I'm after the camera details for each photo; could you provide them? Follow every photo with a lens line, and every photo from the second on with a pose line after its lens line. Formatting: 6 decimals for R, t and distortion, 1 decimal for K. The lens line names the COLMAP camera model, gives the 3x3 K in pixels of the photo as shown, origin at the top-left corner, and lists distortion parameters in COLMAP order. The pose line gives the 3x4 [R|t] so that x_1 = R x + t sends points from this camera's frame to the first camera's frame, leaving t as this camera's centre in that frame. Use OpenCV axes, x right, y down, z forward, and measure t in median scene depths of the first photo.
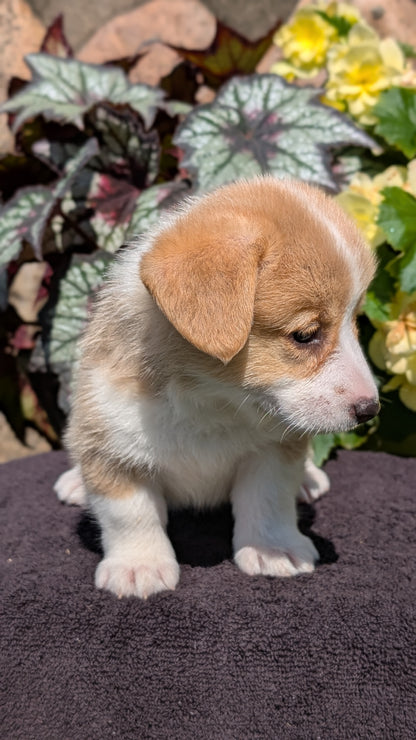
lens RADIAL K [[1126.8, 0, 180.0], [0, 1126.8, 382.0], [0, 0, 1]] dist [-0.028919, 0.000000]
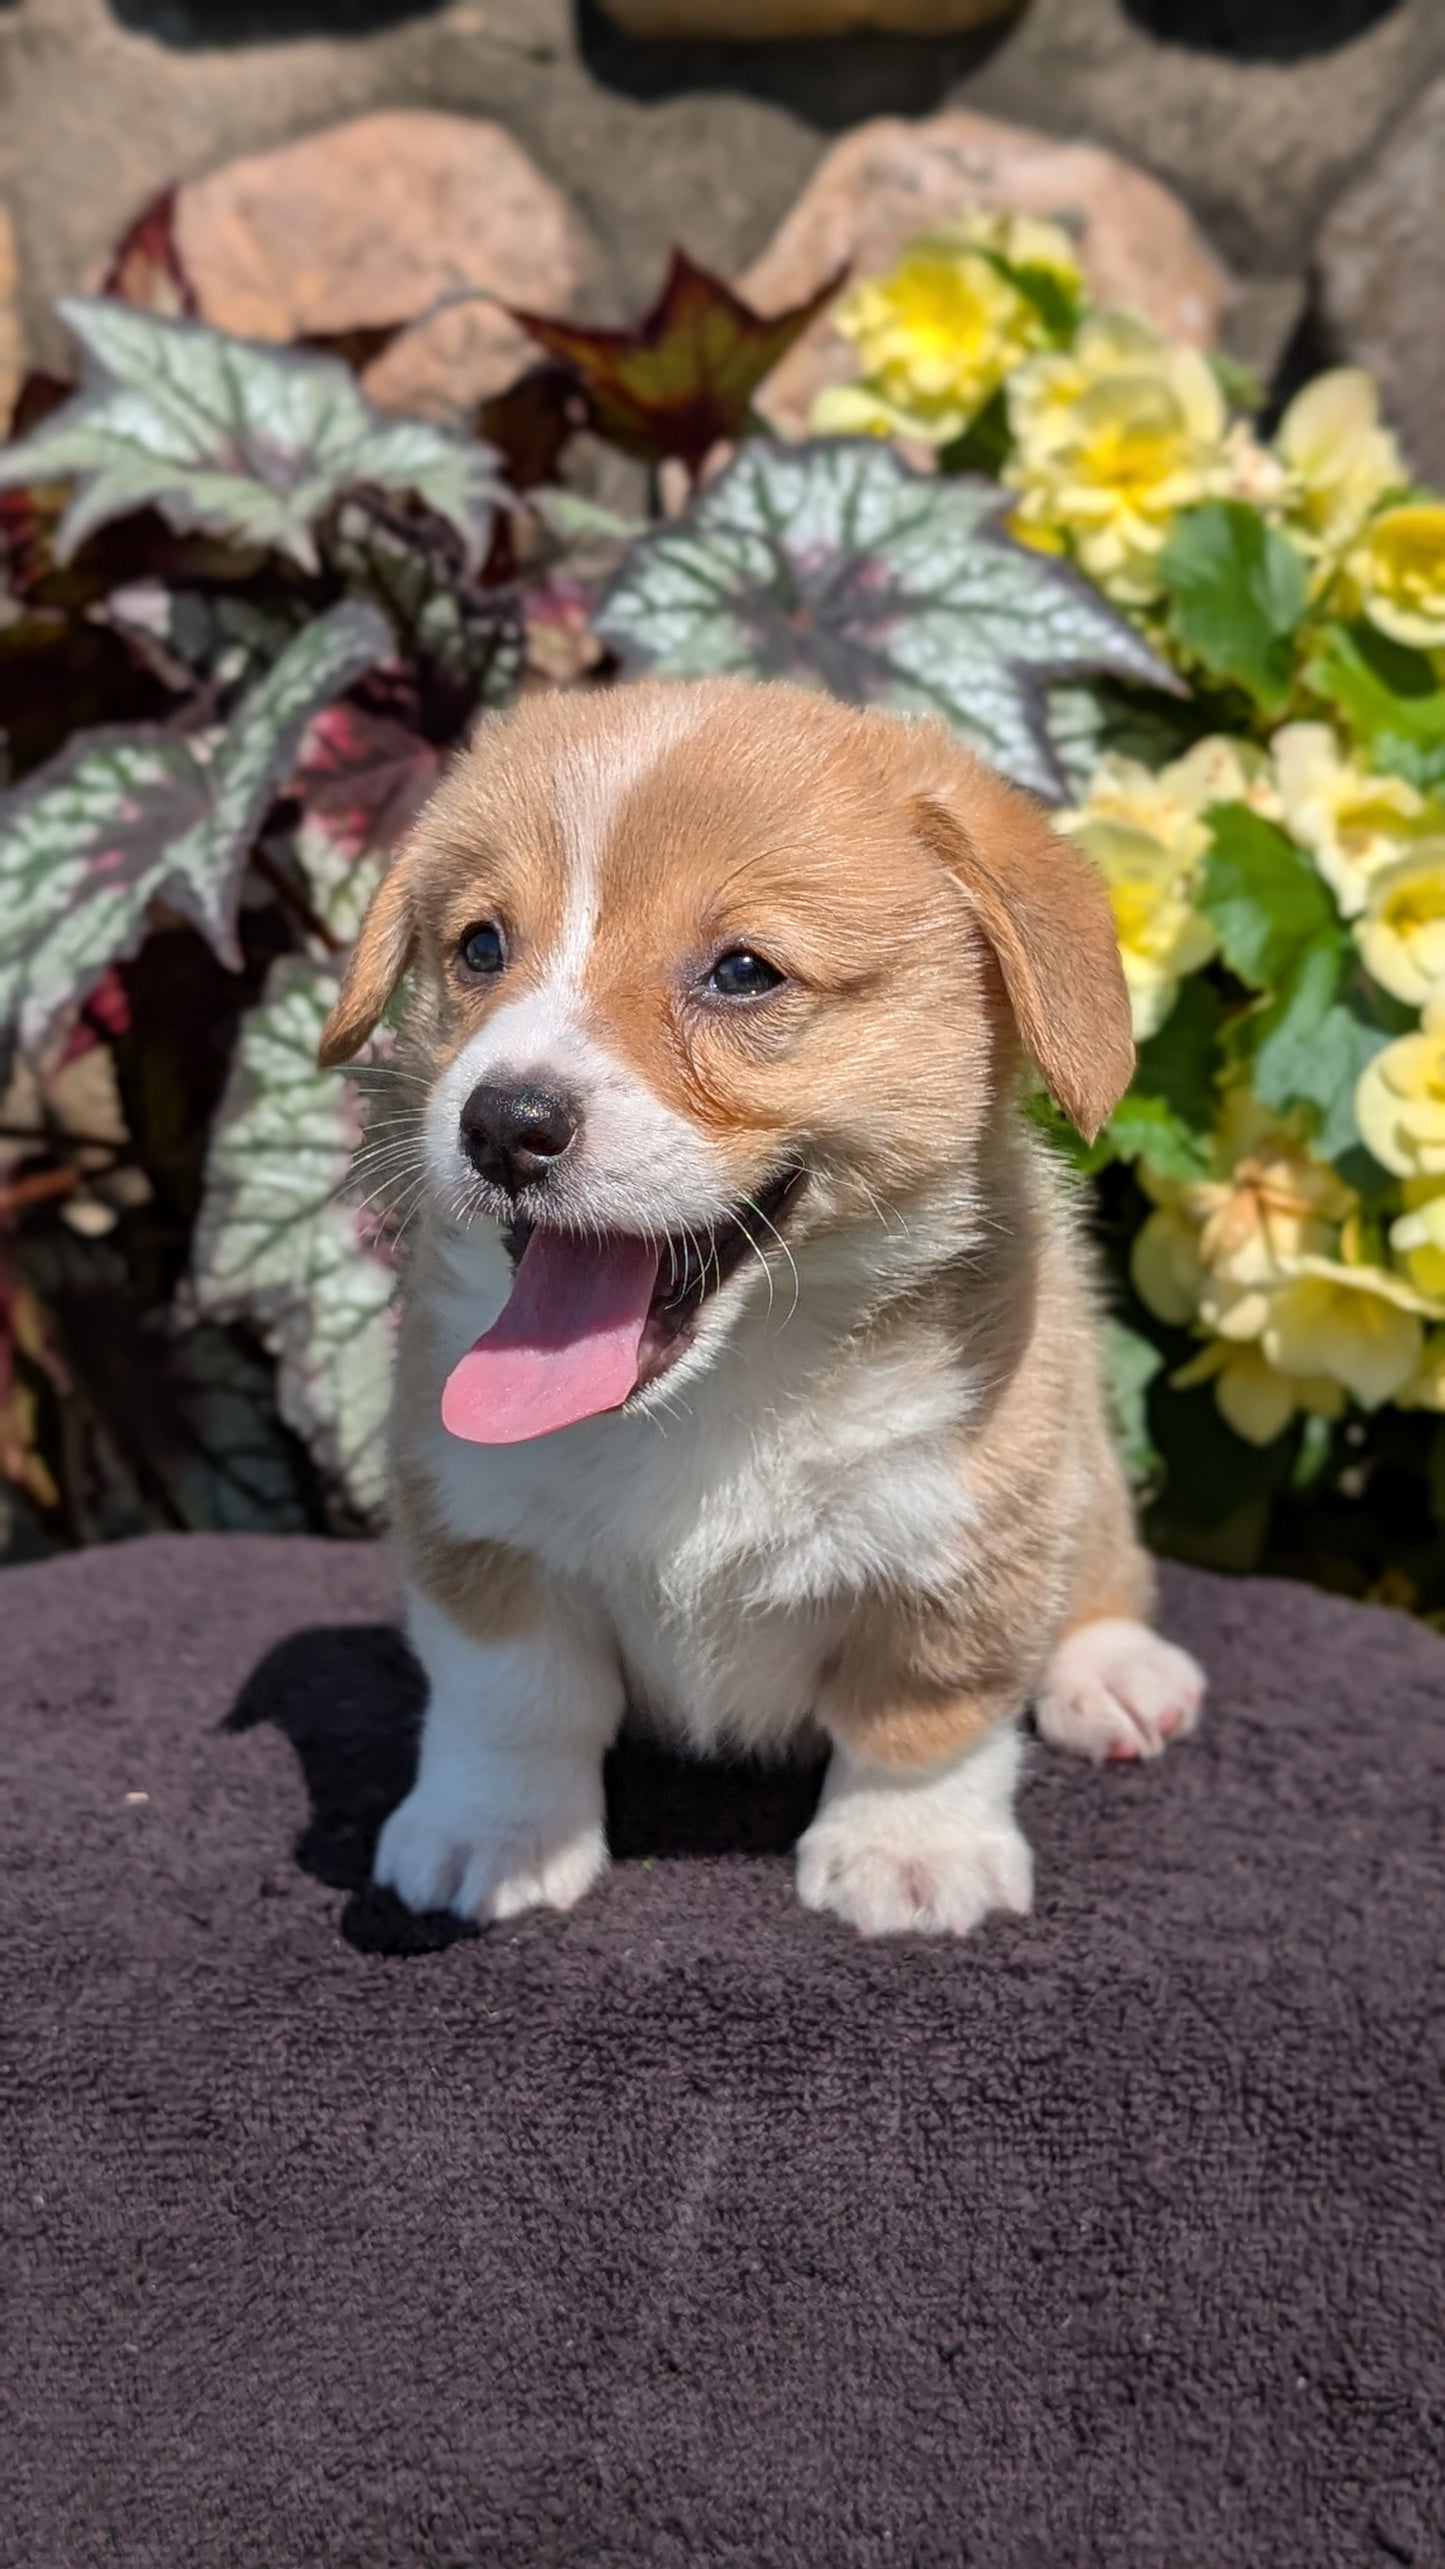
lens RADIAL K [[3911.7, 0, 633.8], [0, 3911.7, 1296.2], [0, 0, 1]] dist [-0.028919, 0.000000]
pose [[0.985983, 0.031661, 0.163812, -0.251276], [-0.032003, 0.999488, -0.000554, -0.017932], [-0.163746, -0.004696, 0.986491, -0.224148]]
